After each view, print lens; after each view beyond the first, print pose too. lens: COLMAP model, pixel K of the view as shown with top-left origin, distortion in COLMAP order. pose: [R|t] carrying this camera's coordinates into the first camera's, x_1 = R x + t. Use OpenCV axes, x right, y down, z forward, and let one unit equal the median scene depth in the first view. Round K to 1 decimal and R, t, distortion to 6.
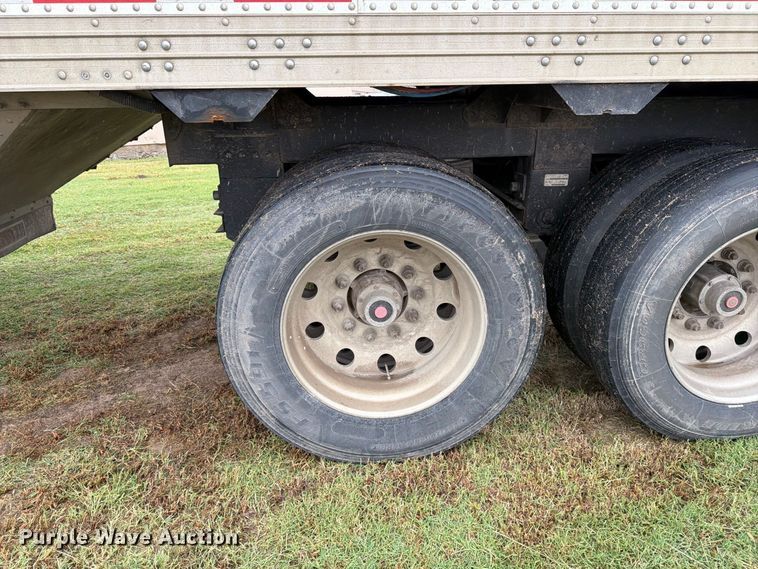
lens RADIAL K [[593.1, 0, 377.4], [0, 593.1, 300.1], [0, 0, 1]] dist [0.037687, -0.058978]
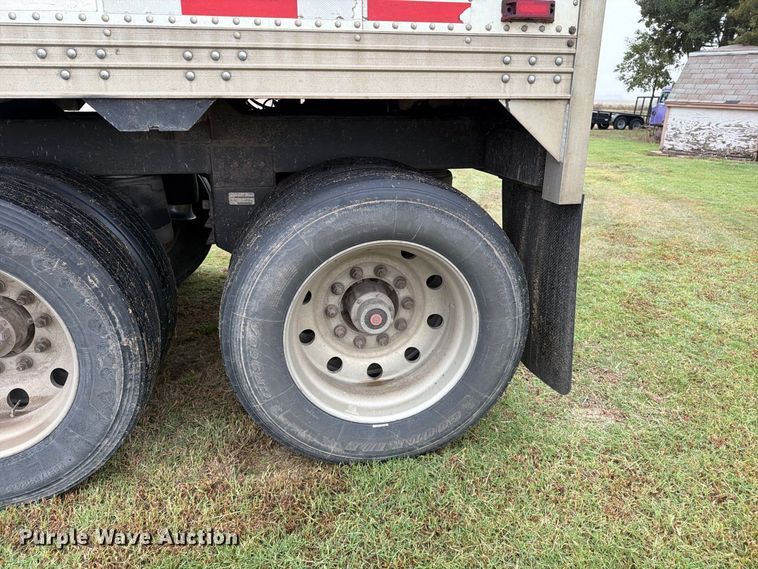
lens RADIAL K [[597.4, 0, 379.0], [0, 597.4, 284.5], [0, 0, 1]] dist [0.137179, -0.196061]
pose [[0.993600, -0.022597, 0.110670, 0.538440], [0.028205, 0.998382, -0.049377, -0.006297], [-0.109375, 0.052183, 0.992630, 0.003442]]
